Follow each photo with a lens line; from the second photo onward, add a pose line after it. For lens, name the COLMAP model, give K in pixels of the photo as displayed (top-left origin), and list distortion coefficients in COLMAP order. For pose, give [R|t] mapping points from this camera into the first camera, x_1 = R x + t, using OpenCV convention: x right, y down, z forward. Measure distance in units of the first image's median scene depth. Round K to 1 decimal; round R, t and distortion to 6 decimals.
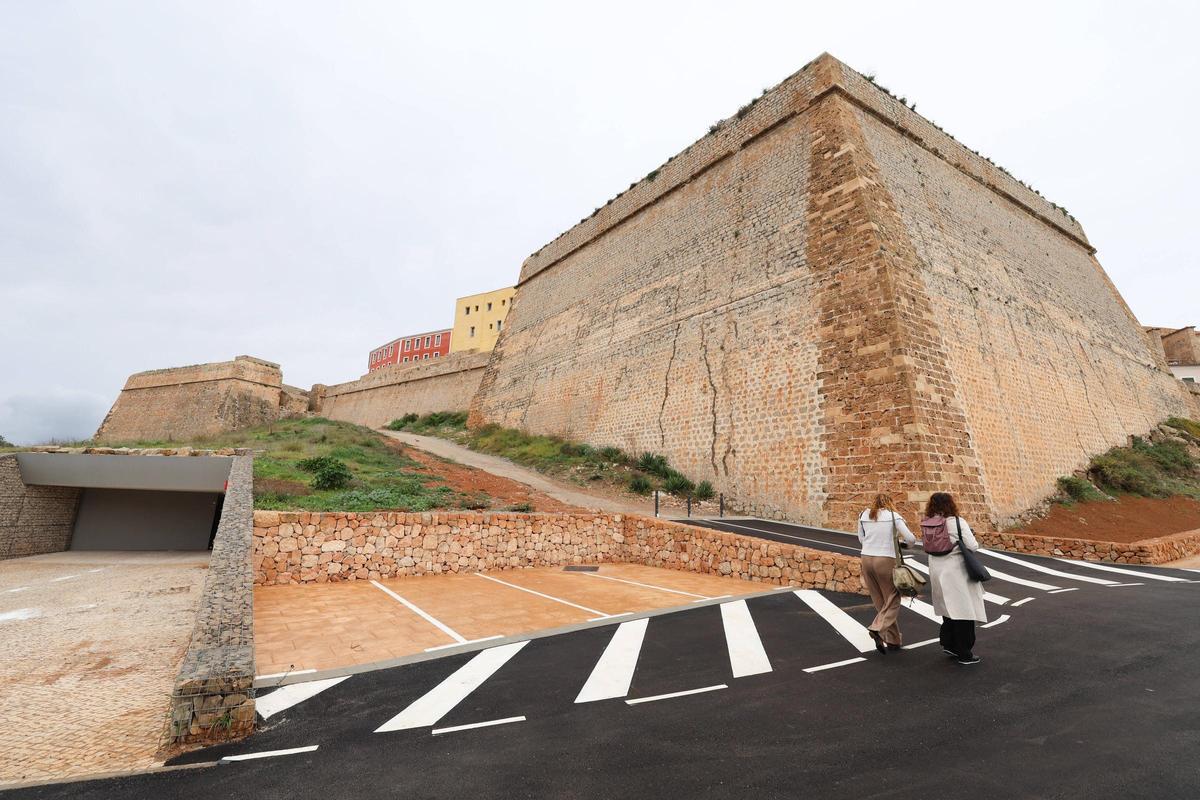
lens RADIAL K [[502.0, 0, 595.4], [0, 502.0, 396.6], [0, 0, 1]] dist [-0.001845, -0.000399]
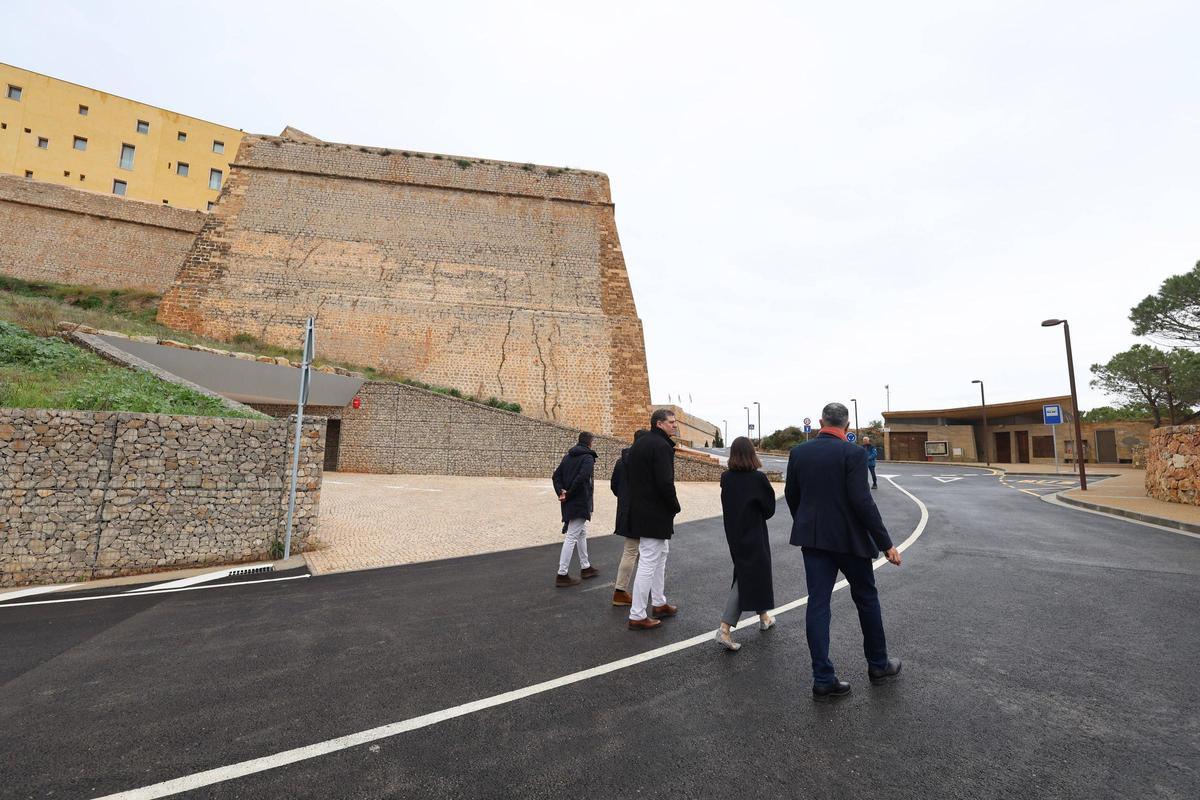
lens RADIAL K [[502.0, 0, 595.4], [0, 502.0, 396.6], [0, 0, 1]] dist [-0.001845, -0.000399]
pose [[0.521209, 0.100454, 0.847496, -1.041499], [-0.215715, 0.976309, 0.016942, 0.022385], [-0.825717, -0.191648, 0.530531, -0.006080]]
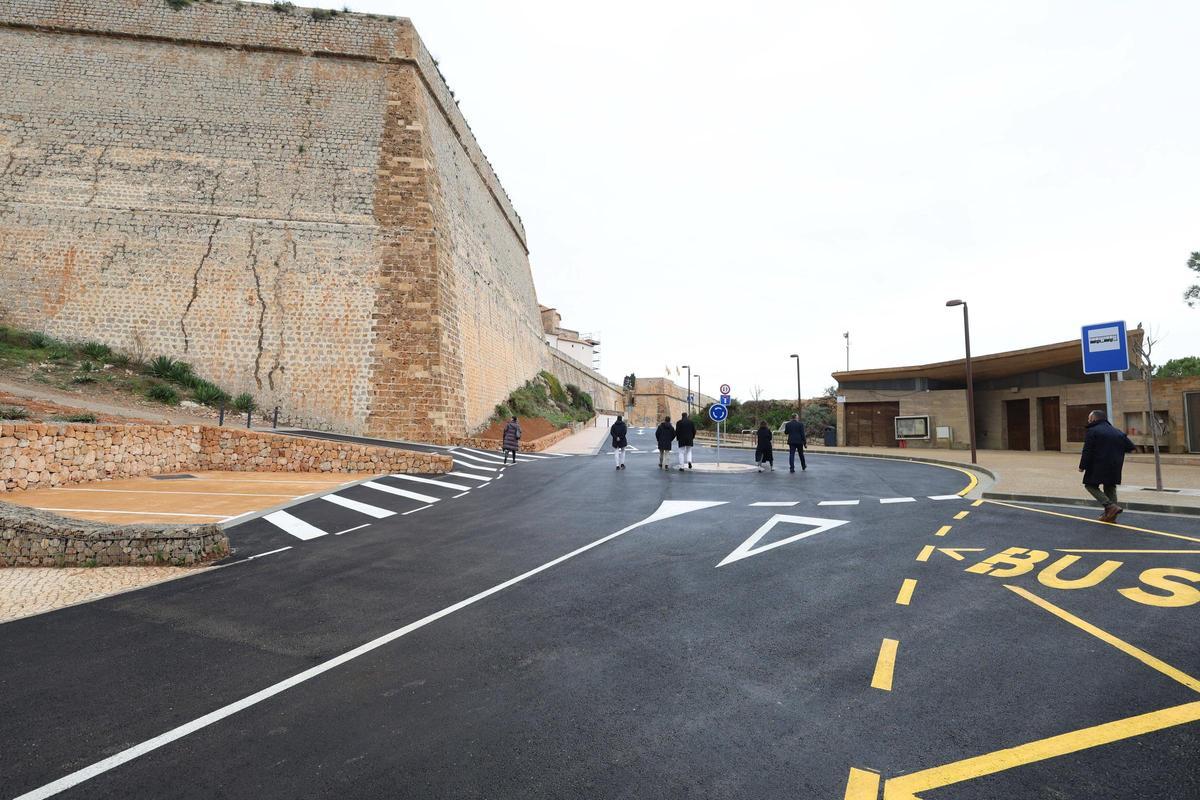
lens RADIAL K [[518.9, 0, 595.2], [0, 518.9, 394.5], [0, 0, 1]] dist [0.000204, 0.000074]
pose [[0.550552, 0.056044, 0.832918, -0.254447], [-0.197242, 0.978227, 0.064555, -0.035738], [-0.811165, -0.199827, 0.549619, -0.145018]]
